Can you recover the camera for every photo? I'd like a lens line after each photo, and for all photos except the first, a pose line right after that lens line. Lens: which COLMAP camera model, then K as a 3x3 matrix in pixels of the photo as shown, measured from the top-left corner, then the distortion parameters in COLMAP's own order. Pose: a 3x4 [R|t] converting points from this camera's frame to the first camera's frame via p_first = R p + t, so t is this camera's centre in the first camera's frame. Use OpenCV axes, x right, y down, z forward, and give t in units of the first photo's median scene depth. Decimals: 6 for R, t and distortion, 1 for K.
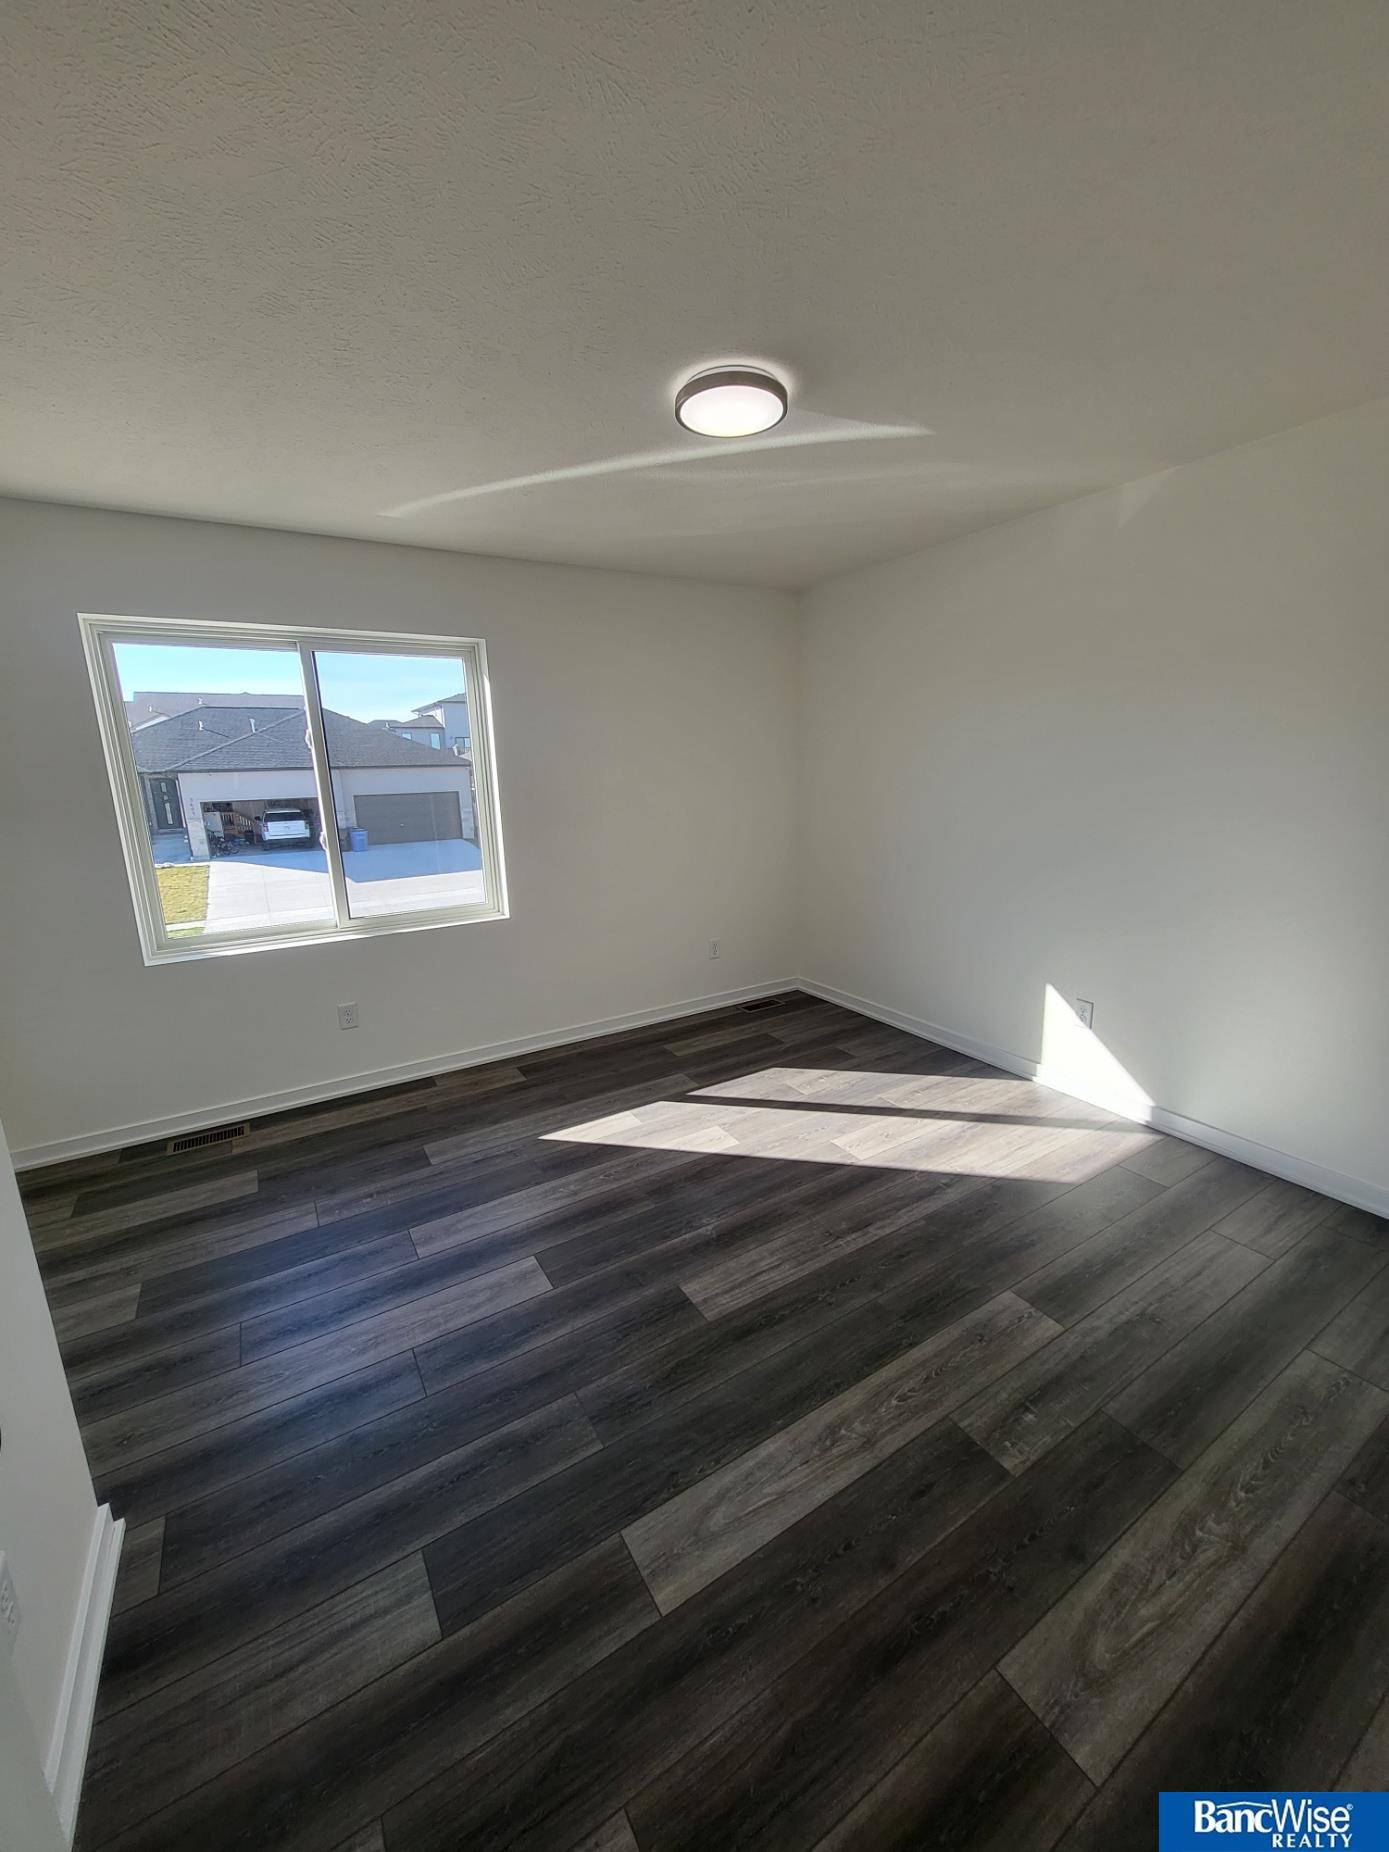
lens RADIAL K [[733.9, 0, 694.5], [0, 733.9, 926.0], [0, 0, 1]] dist [0.000991, -0.000489]
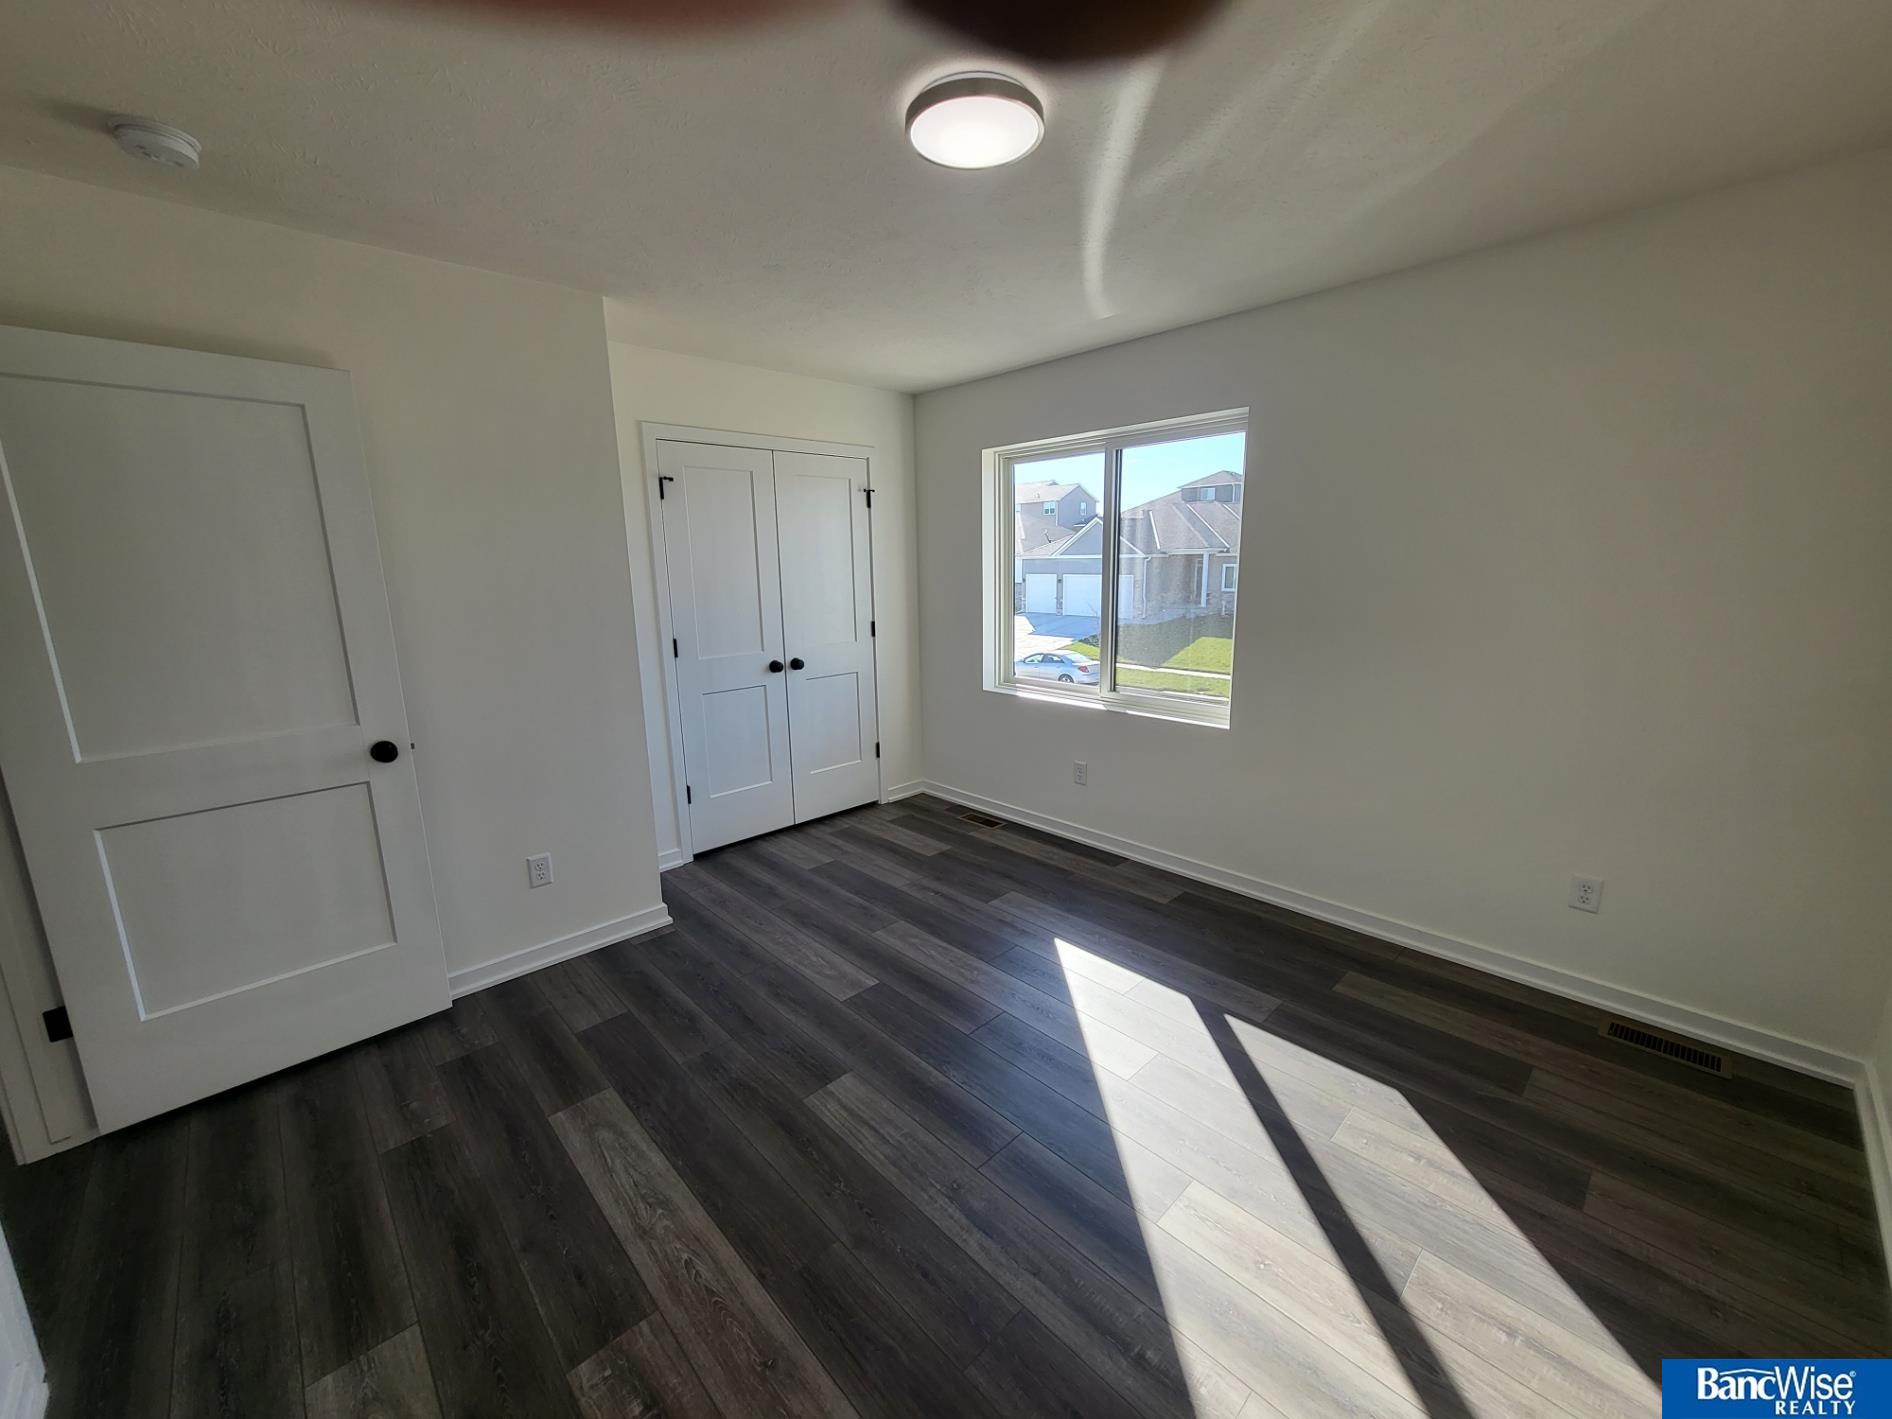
lens RADIAL K [[754.8, 0, 946.0], [0, 754.8, 709.5], [0, 0, 1]] dist [0.002051, -0.000307]
pose [[0.195333, 0.217132, -0.956399, 0.871604], [-0.204066, 0.962839, 0.176916, -0.202953], [0.959272, 0.160611, 0.232384, 0.776668]]
